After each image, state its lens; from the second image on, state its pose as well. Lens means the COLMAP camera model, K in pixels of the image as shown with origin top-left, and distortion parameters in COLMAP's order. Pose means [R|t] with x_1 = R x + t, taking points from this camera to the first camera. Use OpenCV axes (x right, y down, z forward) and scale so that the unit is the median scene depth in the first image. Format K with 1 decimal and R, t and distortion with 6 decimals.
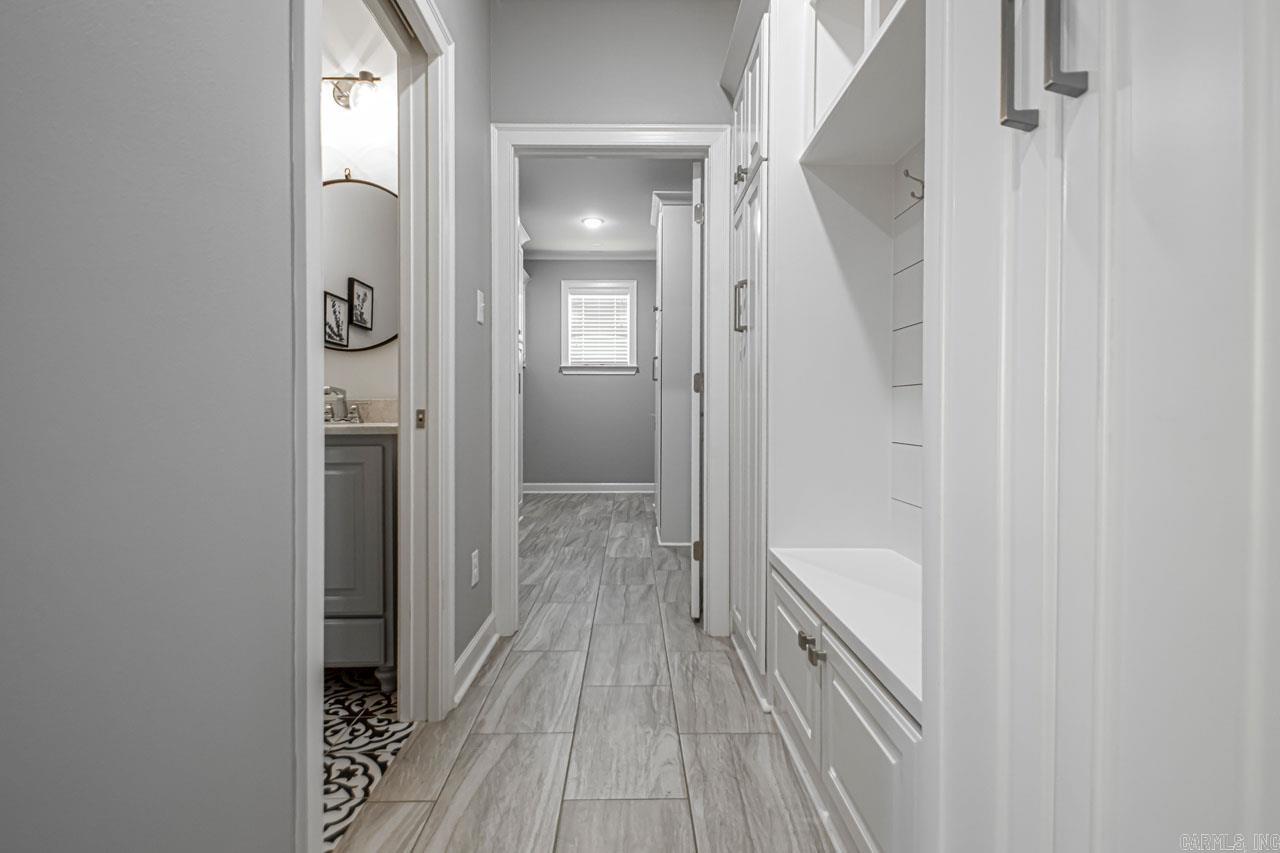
lens RADIAL K [[614.5, 0, 645.3], [0, 614.5, 412.5], [0, 0, 1]] dist [0.015989, -0.009118]
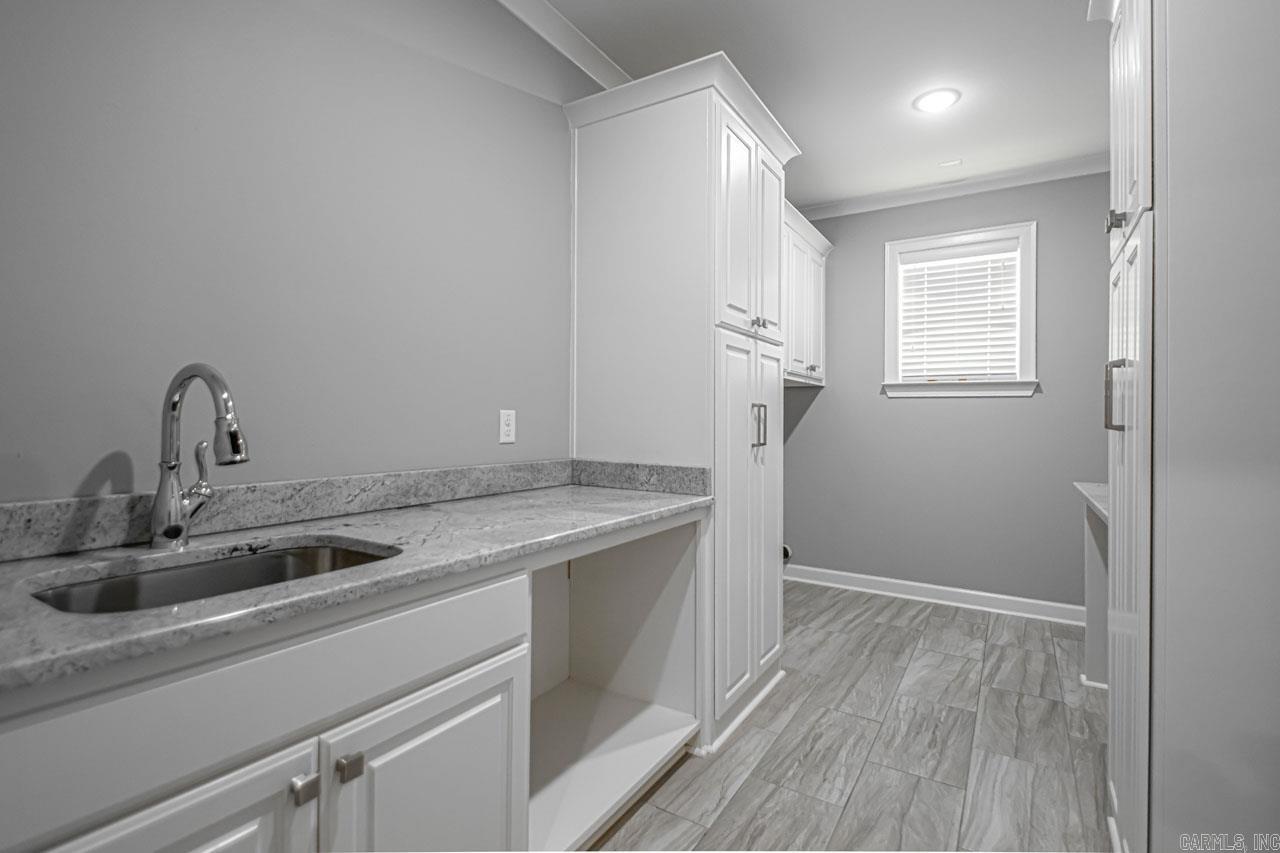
lens RADIAL K [[614.5, 0, 622.0], [0, 614.5, 408.5], [0, 0, 1]] dist [0.015989, -0.009118]
pose [[0.829369, -0.000621, -0.558701, -0.012696], [-0.014042, 0.999660, -0.021956, -0.034232], [0.558524, 0.026055, 0.829079, 0.355184]]
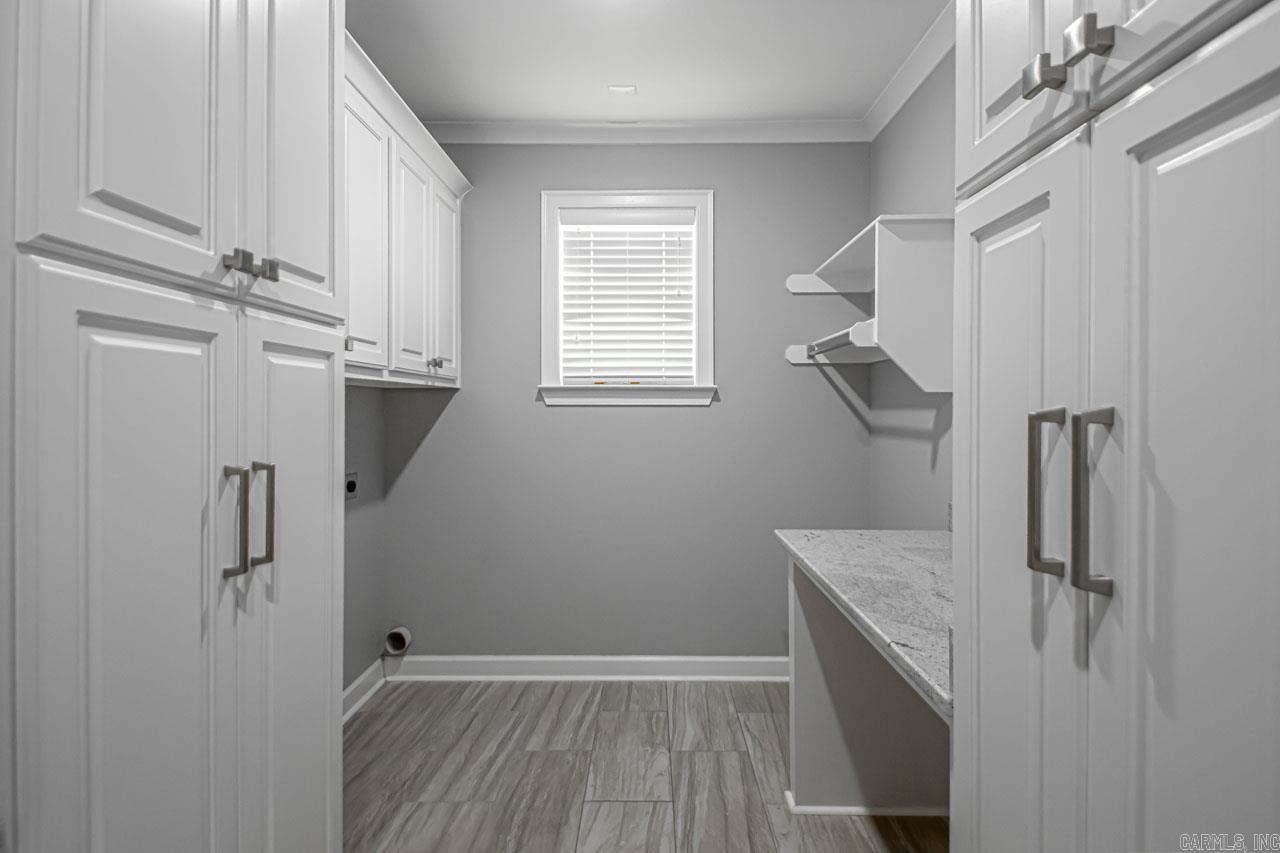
lens RADIAL K [[614.5, 0, 642.1], [0, 614.5, 396.8], [0, 0, 1]] dist [0.015989, -0.009118]
pose [[0.999474, -0.000460, -0.032436, -0.050958], [-0.000030, 0.999886, -0.015093, -0.061428], [0.032439, 0.015086, 0.999360, 0.565695]]
